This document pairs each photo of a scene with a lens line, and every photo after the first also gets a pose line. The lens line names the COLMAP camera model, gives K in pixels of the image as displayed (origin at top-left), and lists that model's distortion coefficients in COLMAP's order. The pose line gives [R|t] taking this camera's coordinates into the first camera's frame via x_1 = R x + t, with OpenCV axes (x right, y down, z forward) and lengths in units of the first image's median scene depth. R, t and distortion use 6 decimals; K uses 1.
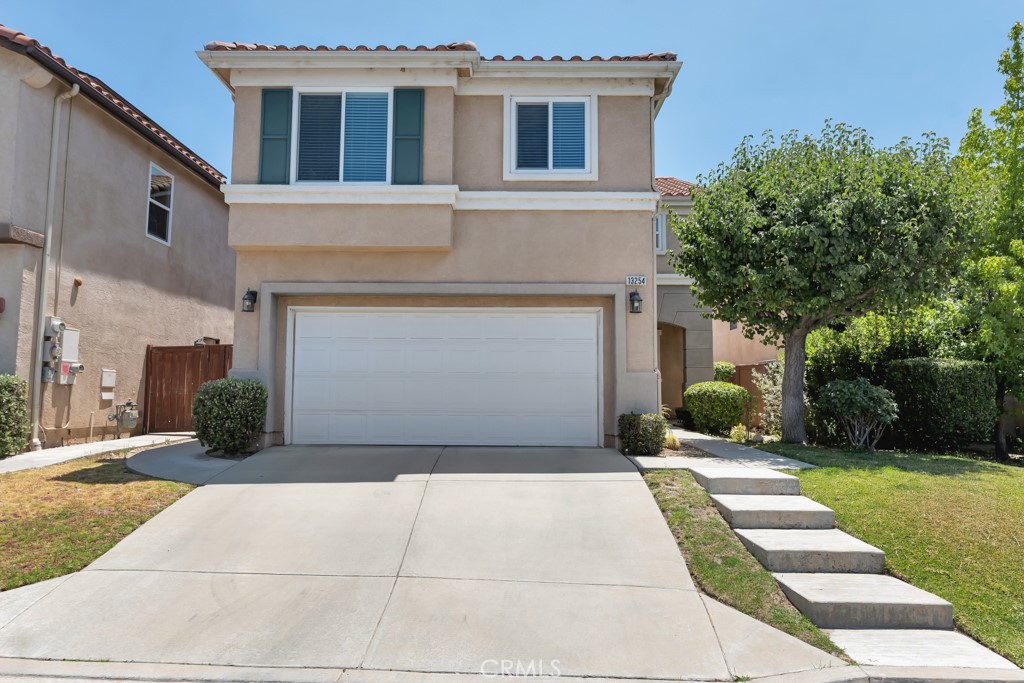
lens RADIAL K [[596.3, 0, 508.3], [0, 596.3, 343.8], [0, 0, 1]] dist [-0.000384, -0.001696]
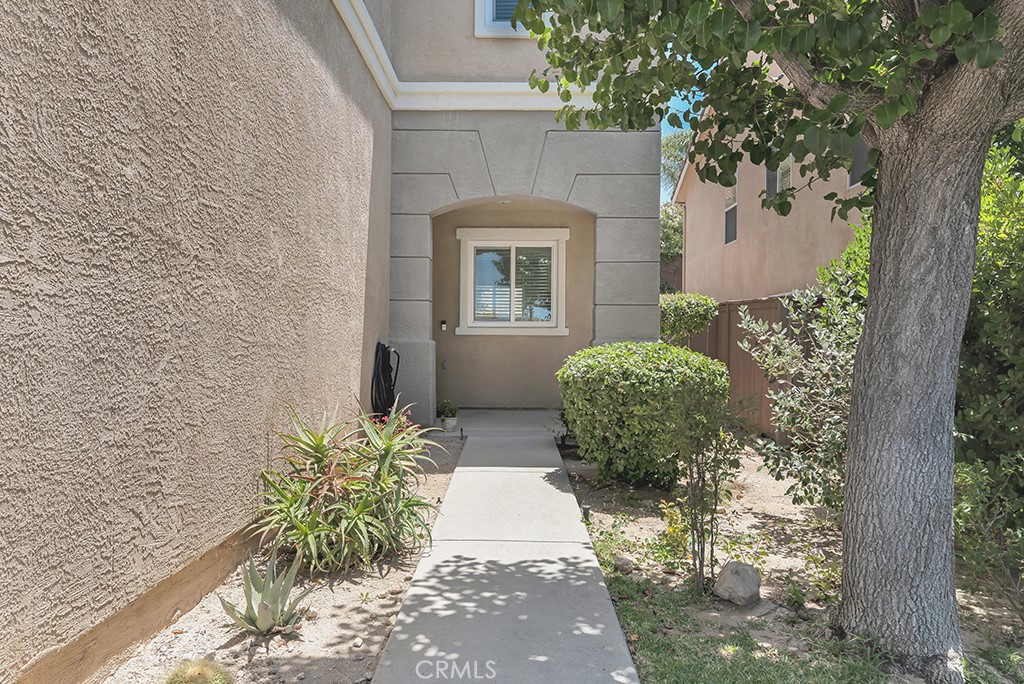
lens RADIAL K [[596.3, 0, 507.7], [0, 596.3, 337.8], [0, 0, 1]] dist [-0.000384, -0.001696]
pose [[0.999647, -0.002131, -0.026500, 0.387366], [0.004454, 0.996118, 0.087919, 0.039381], [0.026210, -0.088006, 0.995775, 0.893128]]
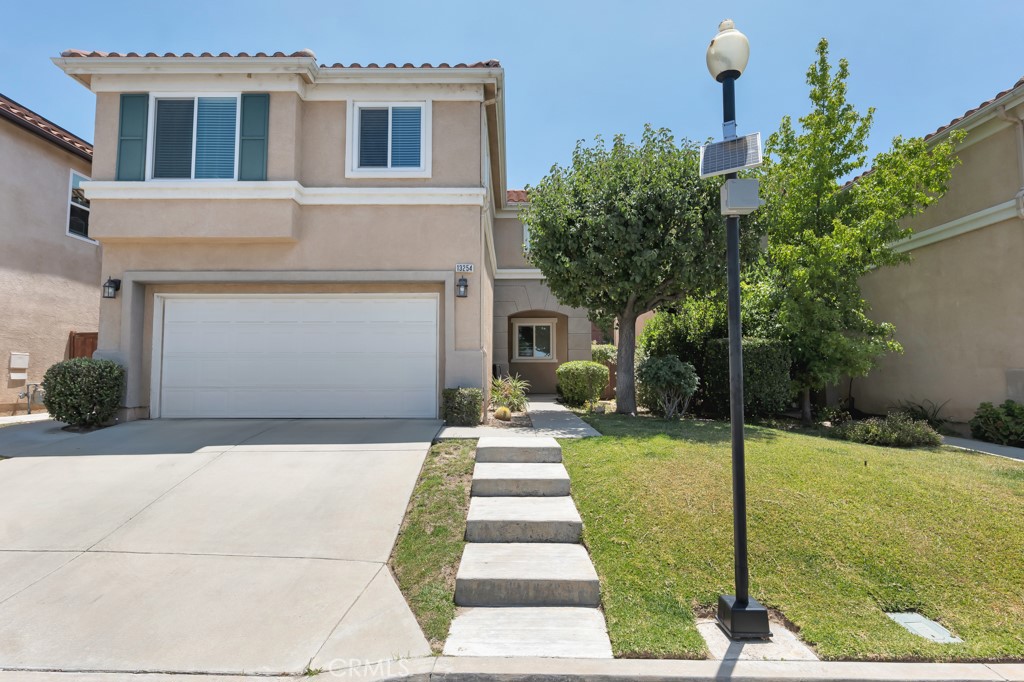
lens RADIAL K [[473.8, 0, 518.3], [0, 473.8, 342.3], [0, 0, 1]] dist [-0.002264, 0.000745]
pose [[0.999925, -0.006373, 0.010468, 0.300558], [0.006227, 0.999884, 0.013892, 0.019985], [-0.010555, -0.013826, 0.999849, 0.117689]]
